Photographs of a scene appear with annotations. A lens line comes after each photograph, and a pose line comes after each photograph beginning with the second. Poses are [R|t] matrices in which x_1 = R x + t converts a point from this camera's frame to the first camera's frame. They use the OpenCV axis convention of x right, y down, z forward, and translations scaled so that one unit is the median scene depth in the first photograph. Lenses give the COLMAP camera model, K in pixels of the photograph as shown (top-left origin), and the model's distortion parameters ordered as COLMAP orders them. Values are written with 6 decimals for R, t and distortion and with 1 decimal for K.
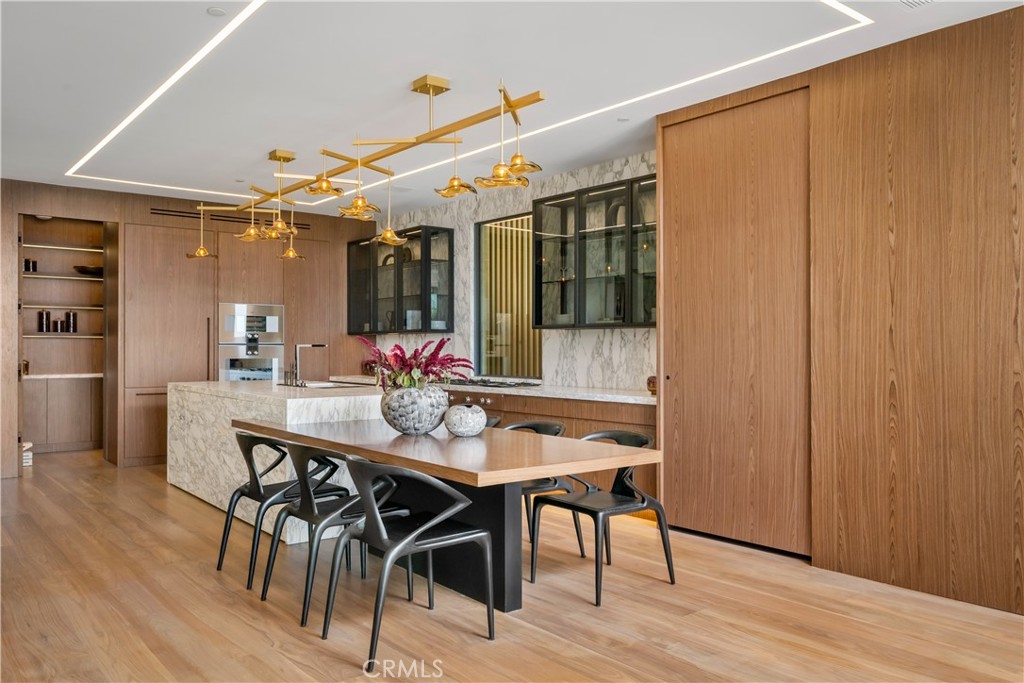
lens RADIAL K [[776.9, 0, 513.7], [0, 776.9, 336.6], [0, 0, 1]] dist [0.007981, 0.003454]
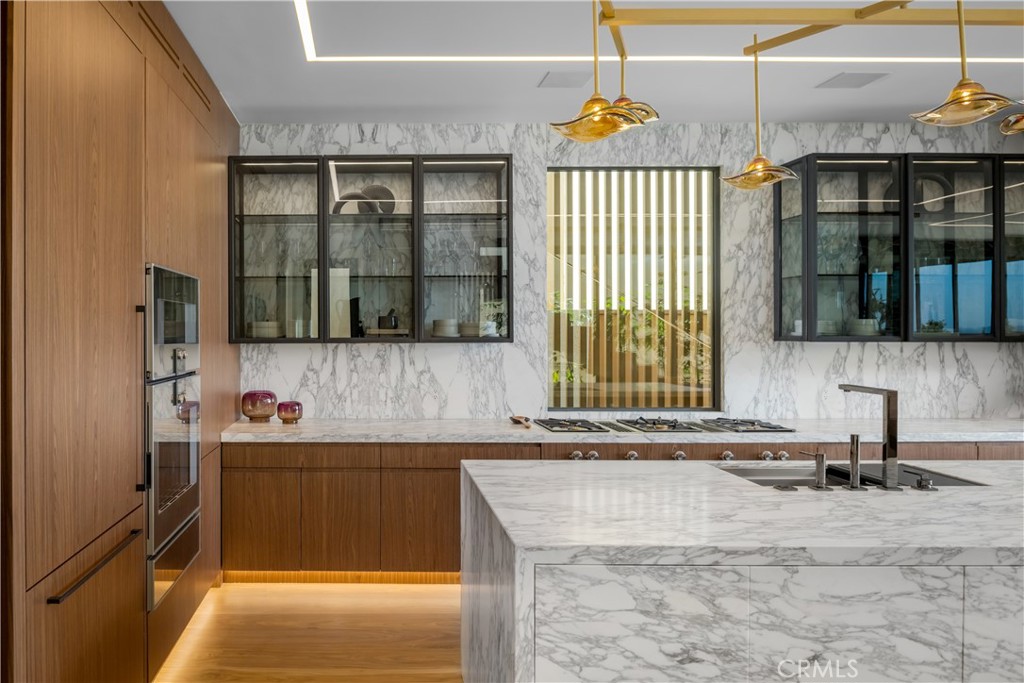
lens RADIAL K [[673.0, 0, 511.5], [0, 673.0, 347.2], [0, 0, 1]] dist [-0.025078, -0.000038]
pose [[0.645390, 0.002807, 0.763848, -0.987740], [-0.007570, 0.999968, 0.002722, -0.005240], [-0.763816, -0.007539, 0.645390, 1.376728]]
